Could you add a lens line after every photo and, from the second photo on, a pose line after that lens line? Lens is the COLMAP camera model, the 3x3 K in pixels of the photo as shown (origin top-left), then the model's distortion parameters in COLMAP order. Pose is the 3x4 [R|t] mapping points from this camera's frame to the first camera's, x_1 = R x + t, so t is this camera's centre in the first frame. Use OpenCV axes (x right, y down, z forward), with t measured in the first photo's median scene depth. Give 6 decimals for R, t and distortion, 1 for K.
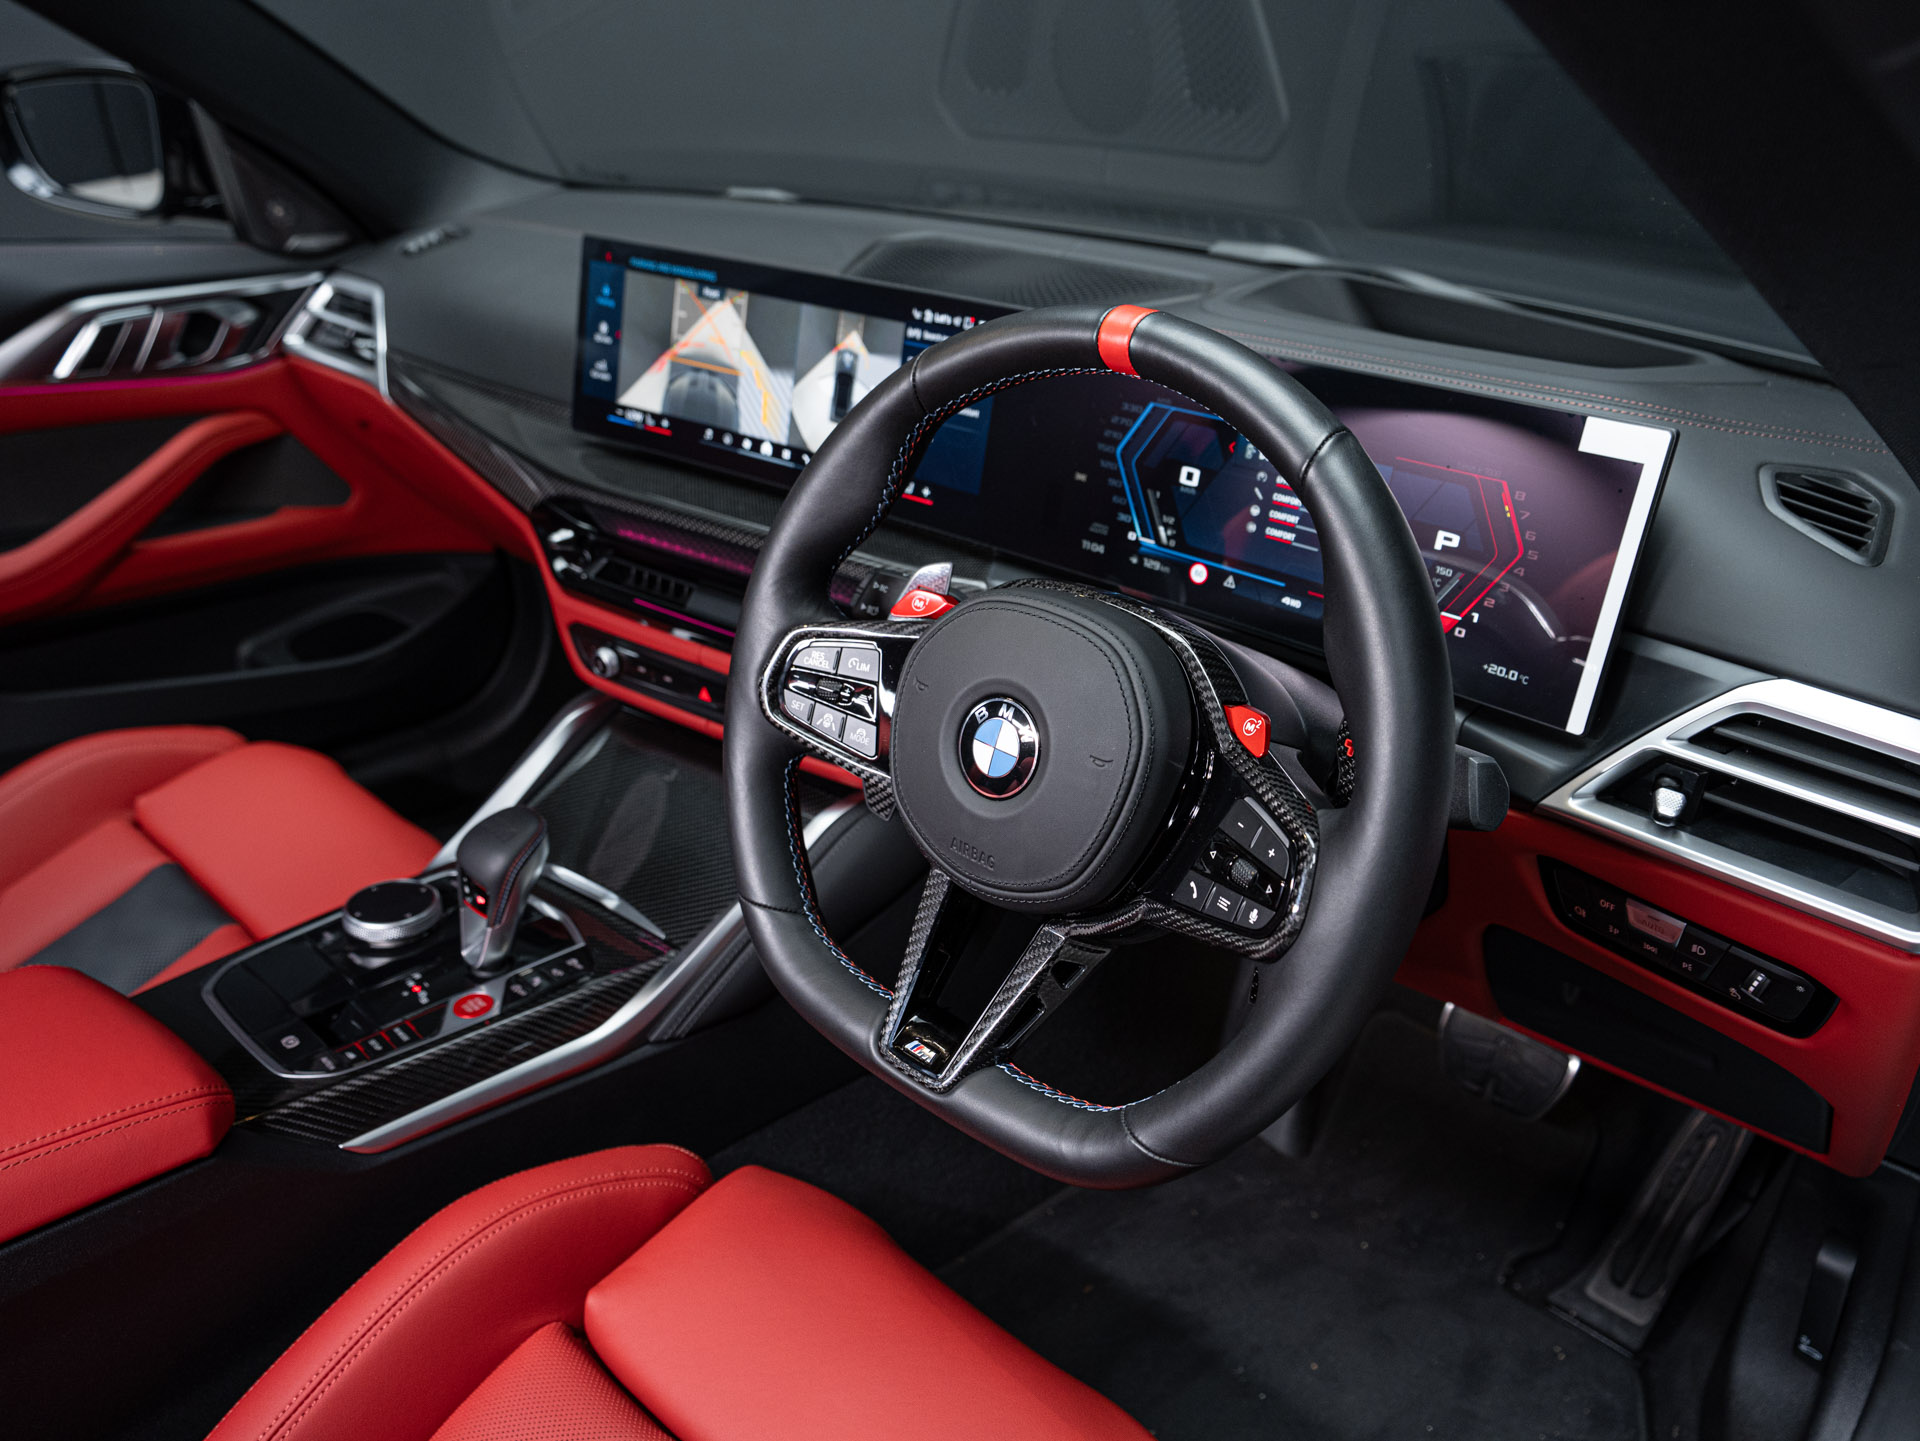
lens RADIAL K [[1441.0, 0, 960.0], [0, 1441.0, 720.5], [0, 0, 1]] dist [-0.027236, 0.063977]
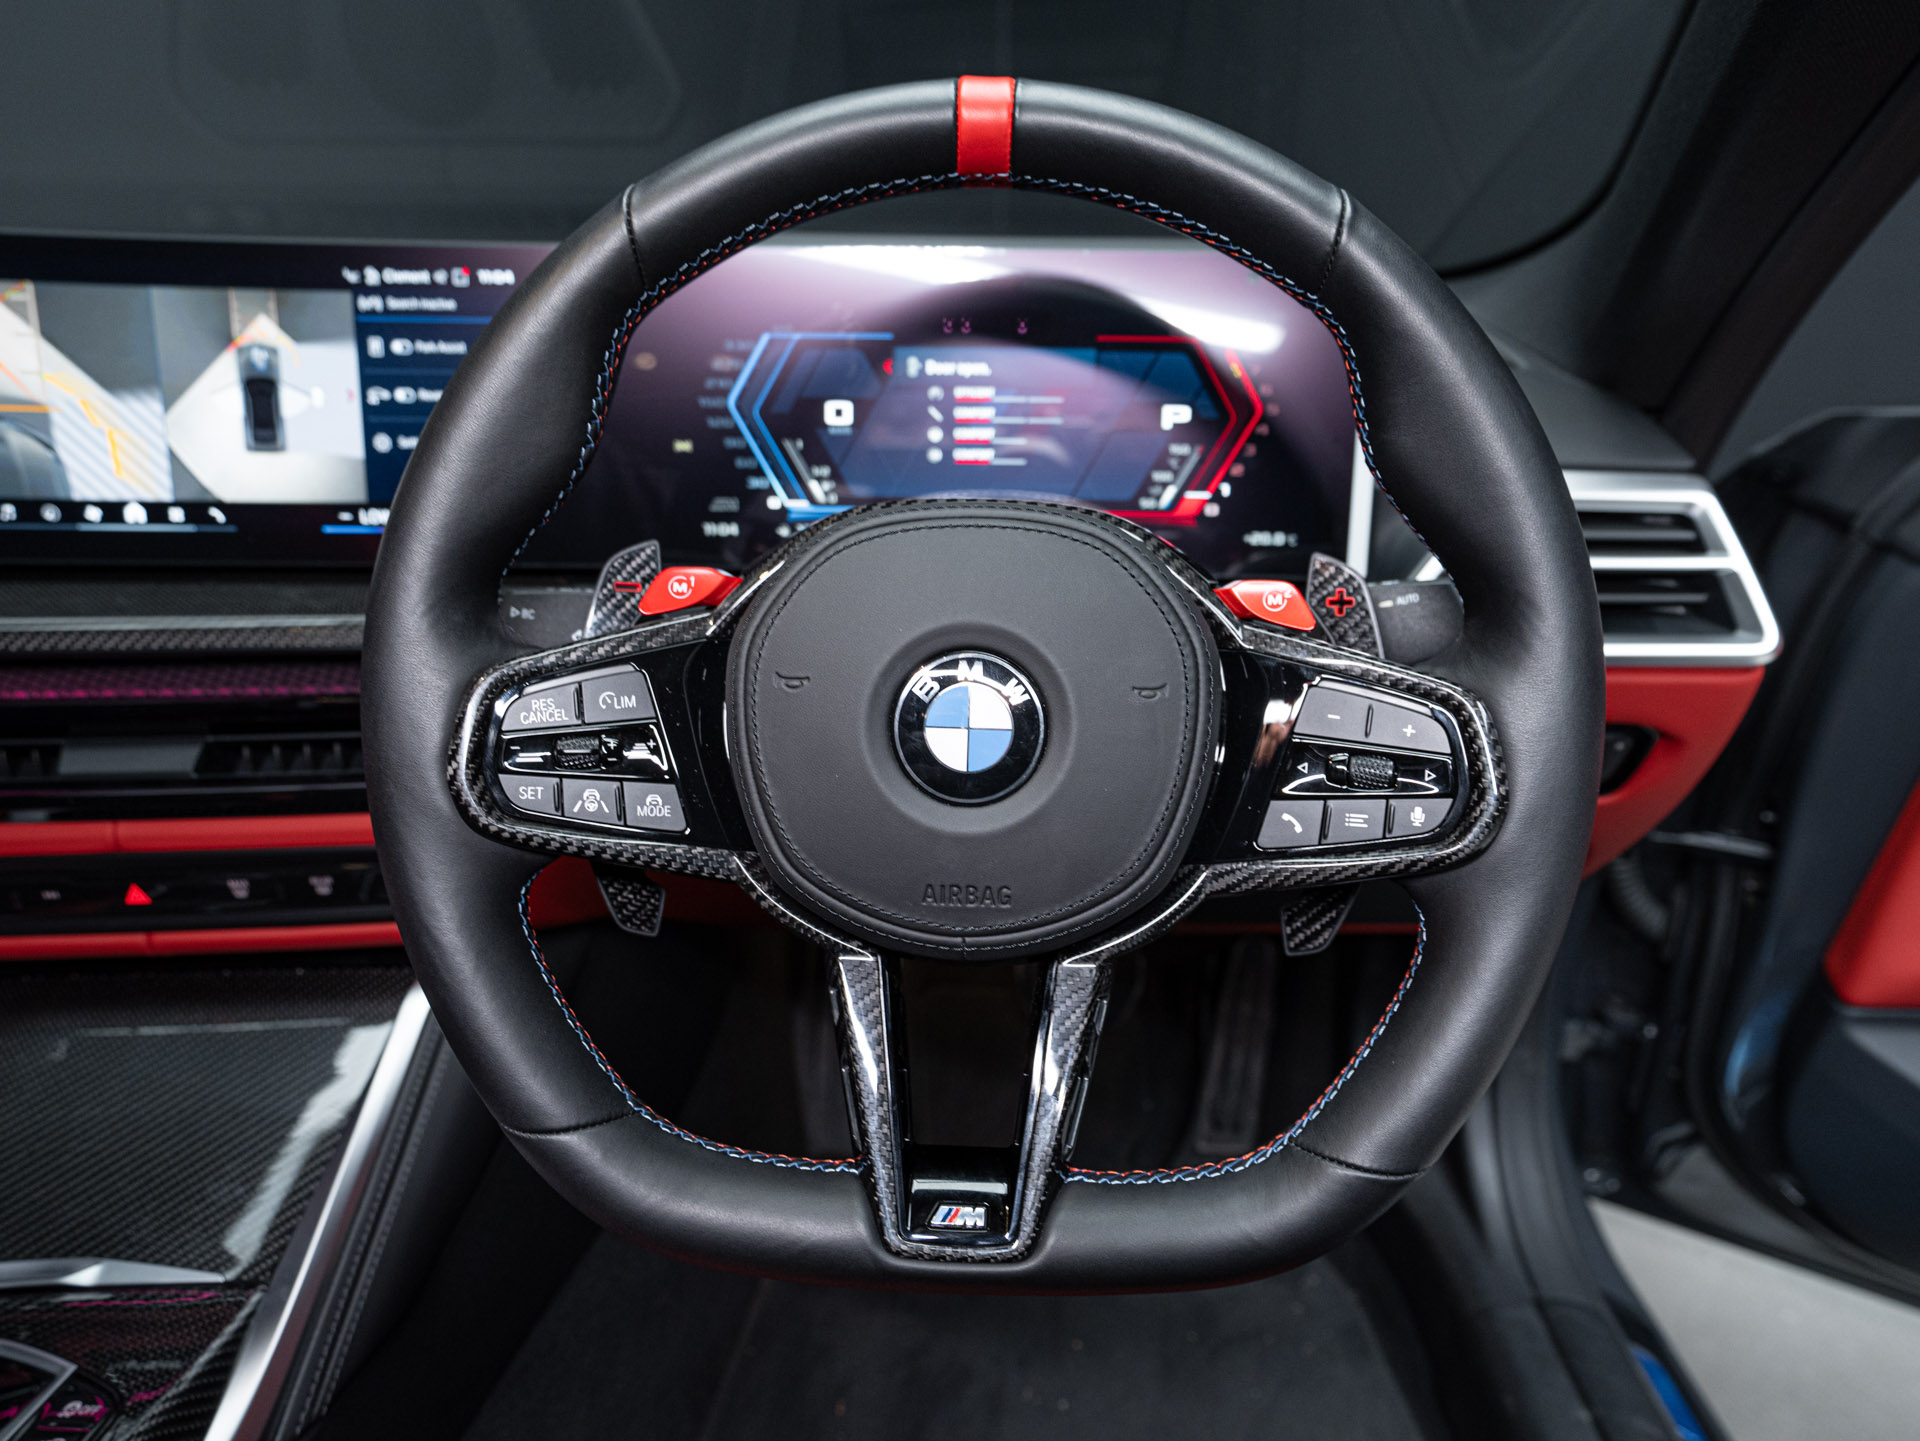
lens RADIAL K [[1214.6, 0, 960.0], [0, 1214.6, 720.5], [0, 0, 1]] dist [-0.061964, 0.061947]
pose [[0.764640, -0.251605, 0.593313, -0.235256], [0.291505, 0.956106, 0.029773, -0.001686], [-0.574761, 0.150189, 0.804421, 0.417284]]
